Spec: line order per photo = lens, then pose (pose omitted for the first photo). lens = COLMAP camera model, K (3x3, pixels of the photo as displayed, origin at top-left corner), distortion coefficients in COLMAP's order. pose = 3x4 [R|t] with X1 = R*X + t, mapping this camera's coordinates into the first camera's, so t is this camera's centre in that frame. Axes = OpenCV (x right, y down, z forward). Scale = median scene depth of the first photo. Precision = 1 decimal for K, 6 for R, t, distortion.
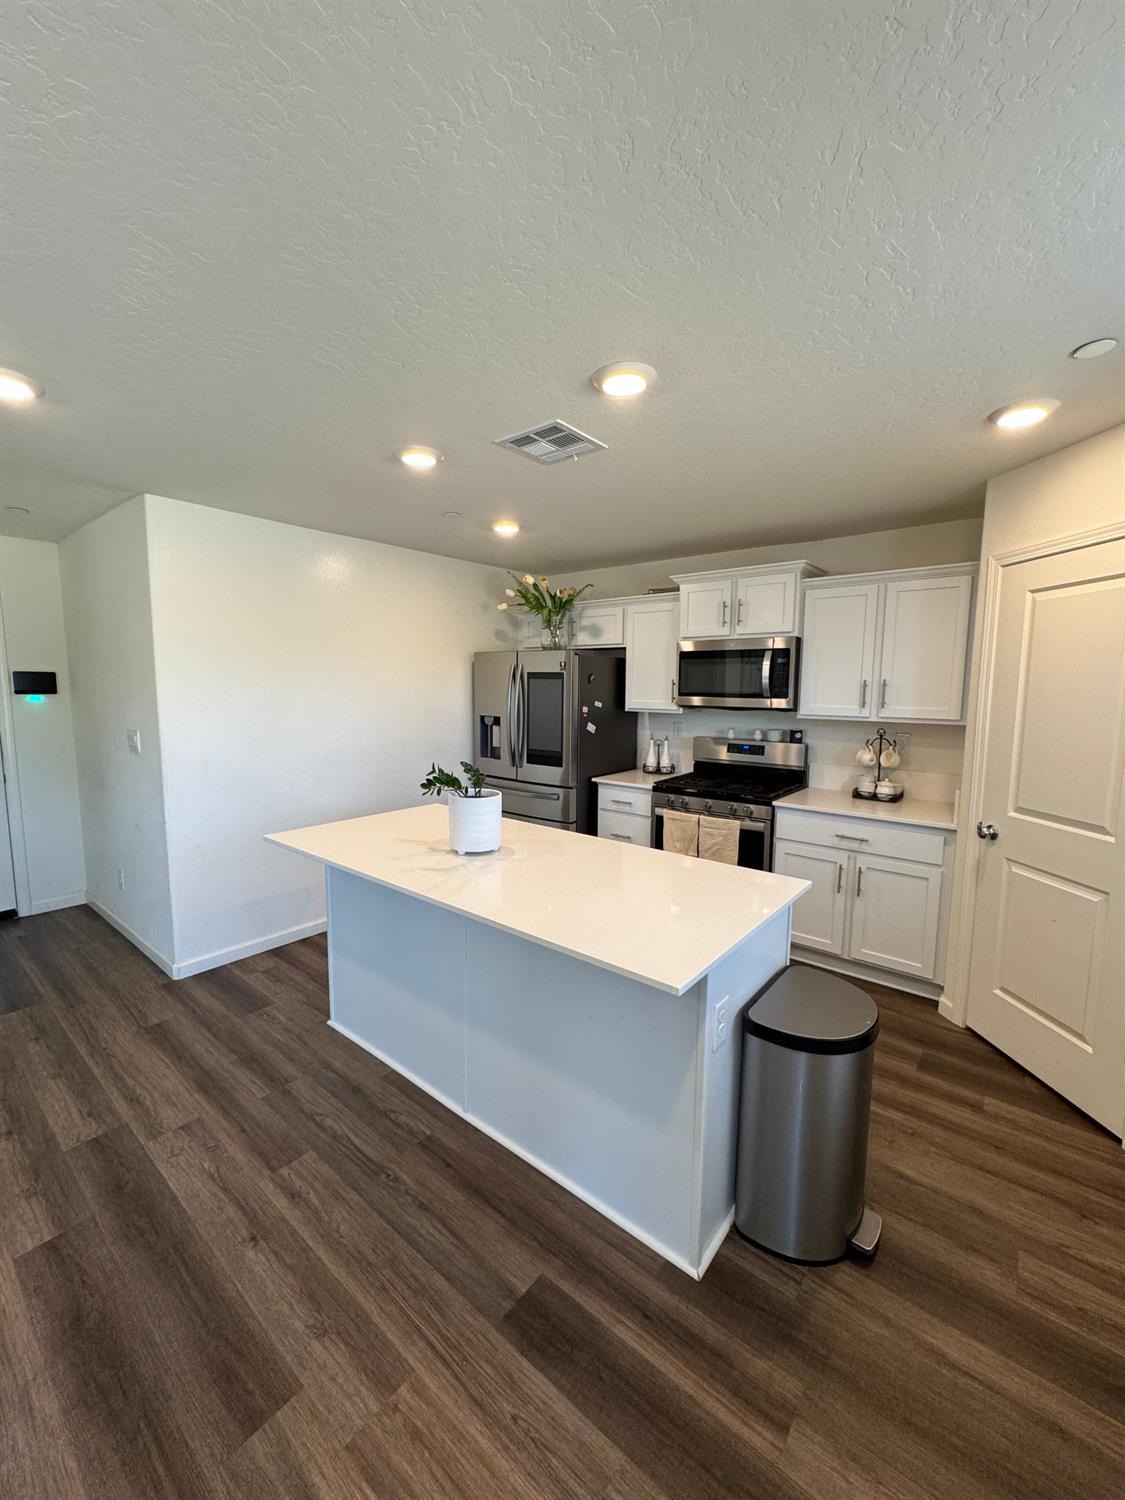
lens RADIAL K [[600.9, 0, 571.8], [0, 600.9, 745.9], [0, 0, 1]] dist [-0.002327, 0.000025]
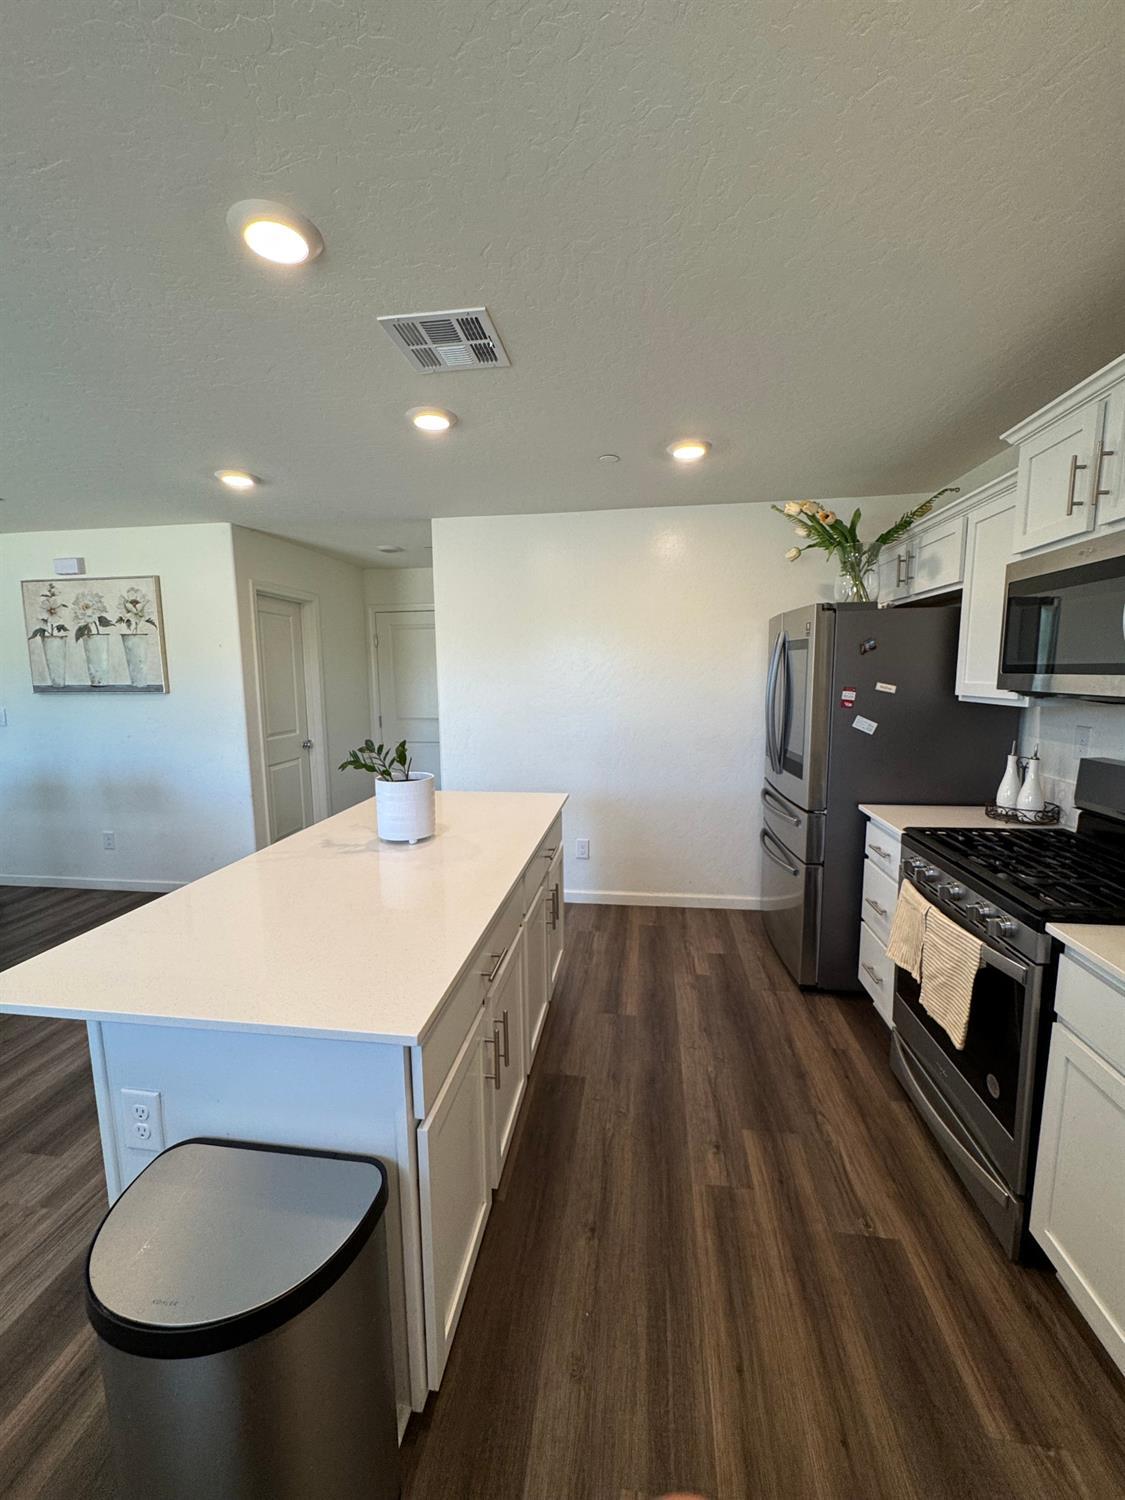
lens RADIAL K [[600.9, 0, 563.2], [0, 600.9, 753.6], [0, 0, 1]] dist [-0.002327, 0.000025]
pose [[0.506686, 0.104243, -0.855805, 0.442499], [-0.073766, 0.994265, 0.077434, -0.027591], [0.858969, 0.023895, 0.511469, 0.433641]]
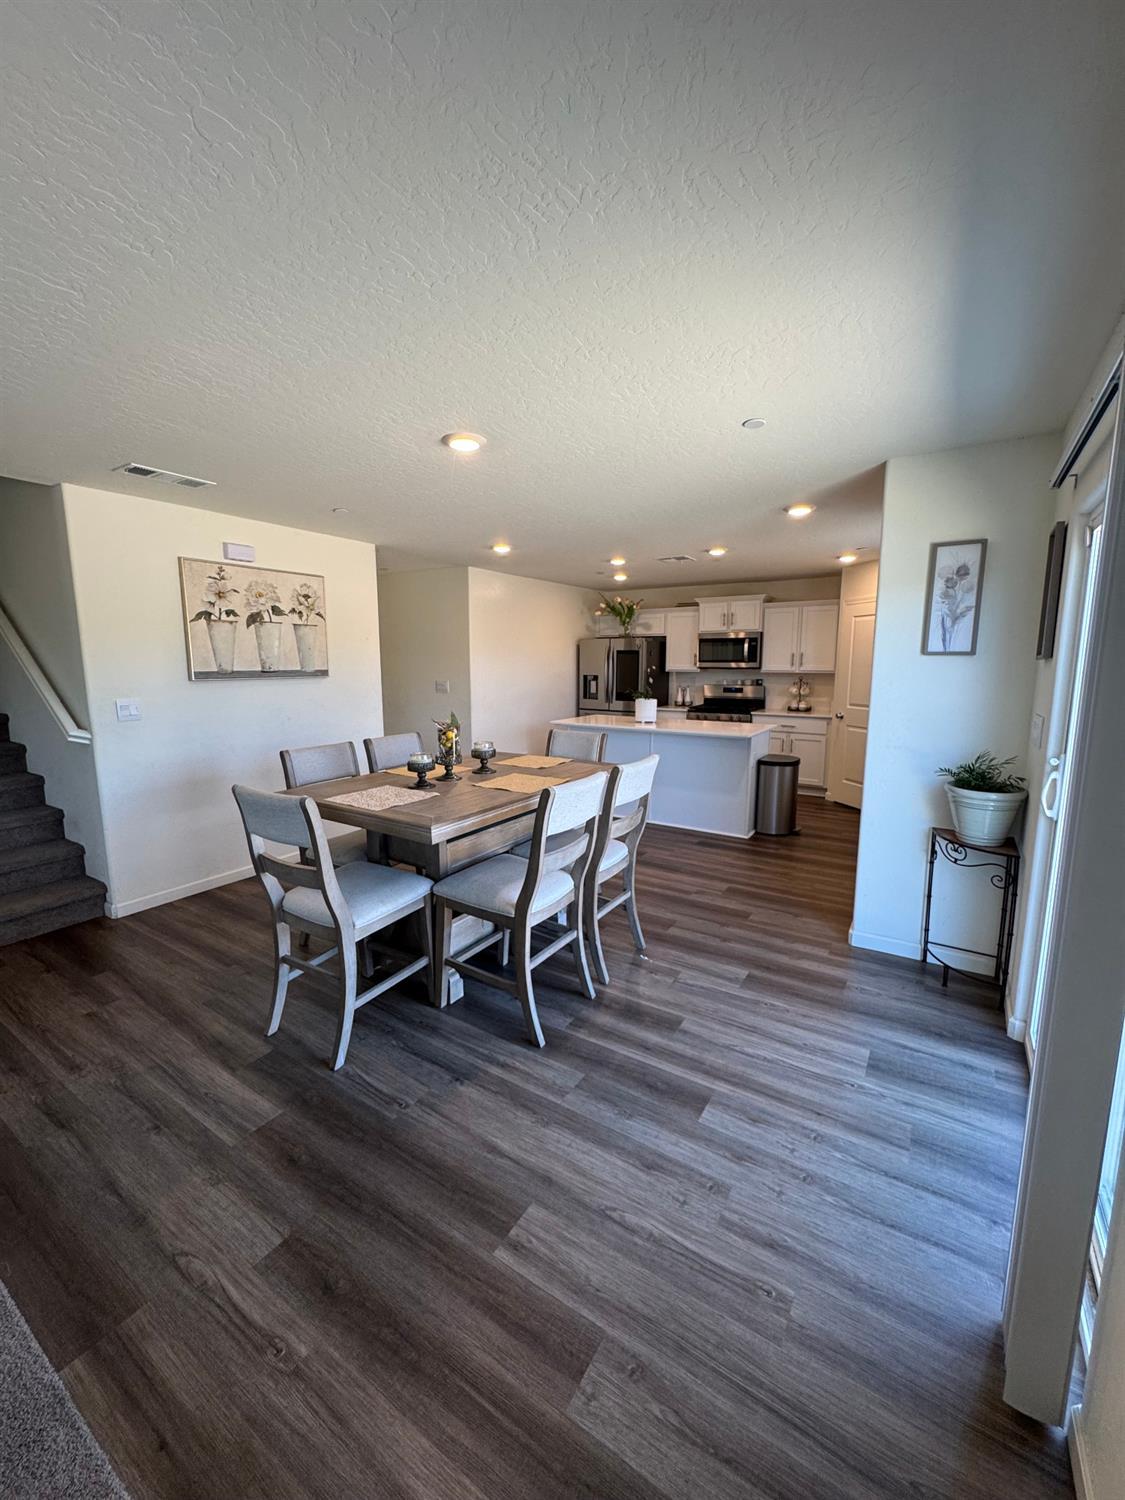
lens RADIAL K [[600.9, 0, 570.8], [0, 600.9, 745.8], [0, 0, 1]] dist [-0.002327, 0.000025]
pose [[0.994178, -0.023921, 0.105059, -0.436847], [0.019728, 0.998974, 0.040770, 0.096347], [-0.105927, -0.038460, 0.993630, -0.865311]]
